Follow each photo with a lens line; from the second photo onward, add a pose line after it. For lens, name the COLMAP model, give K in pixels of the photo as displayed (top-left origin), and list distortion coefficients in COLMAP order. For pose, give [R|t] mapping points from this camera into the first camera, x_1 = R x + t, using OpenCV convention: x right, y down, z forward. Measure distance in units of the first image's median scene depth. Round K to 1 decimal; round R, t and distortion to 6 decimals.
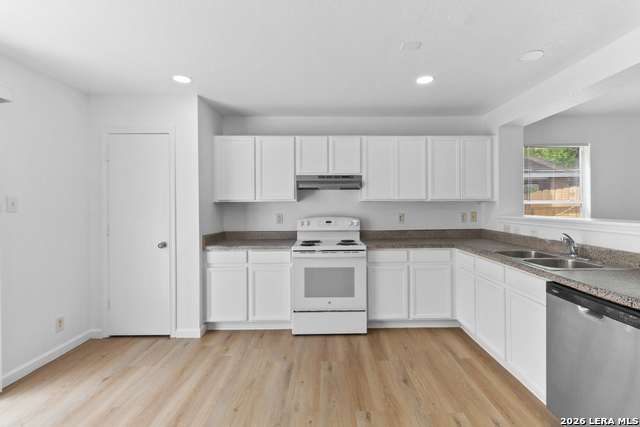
lens RADIAL K [[300.2, 0, 329.9], [0, 300.2, 202.1], [0, 0, 1]] dist [0.003458, 0.000171]
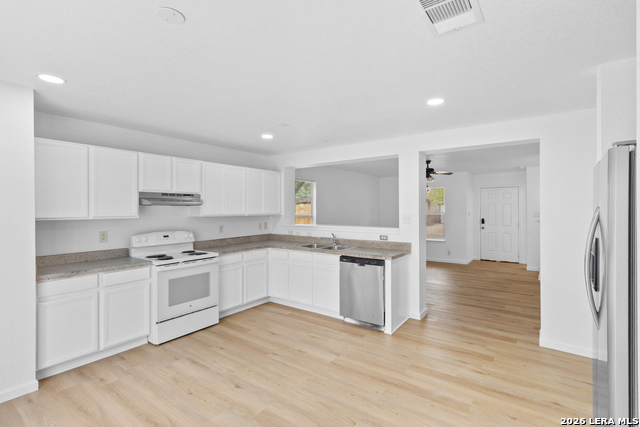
lens RADIAL K [[300.2, 0, 329.7], [0, 300.2, 208.8], [0, 0, 1]] dist [0.003458, 0.000171]
pose [[0.589215, 0.003381, 0.807969, -0.602787], [-0.007099, 0.999974, 0.000992, -0.042220], [-0.807945, -0.006321, 0.589224, -0.108913]]
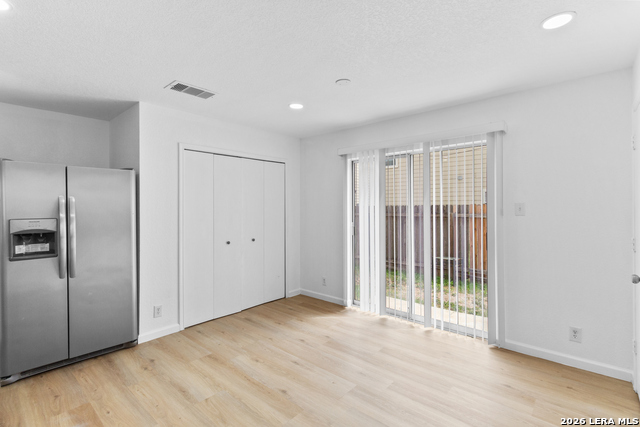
lens RADIAL K [[300.2, 0, 331.8], [0, 300.2, 203.4], [0, 0, 1]] dist [0.003458, 0.000171]
pose [[-0.658745, -0.000980, -0.752366, 0.284155], [0.015112, 0.999780, -0.014534, -0.007300], [0.752214, -0.020944, -0.658585, 0.901156]]
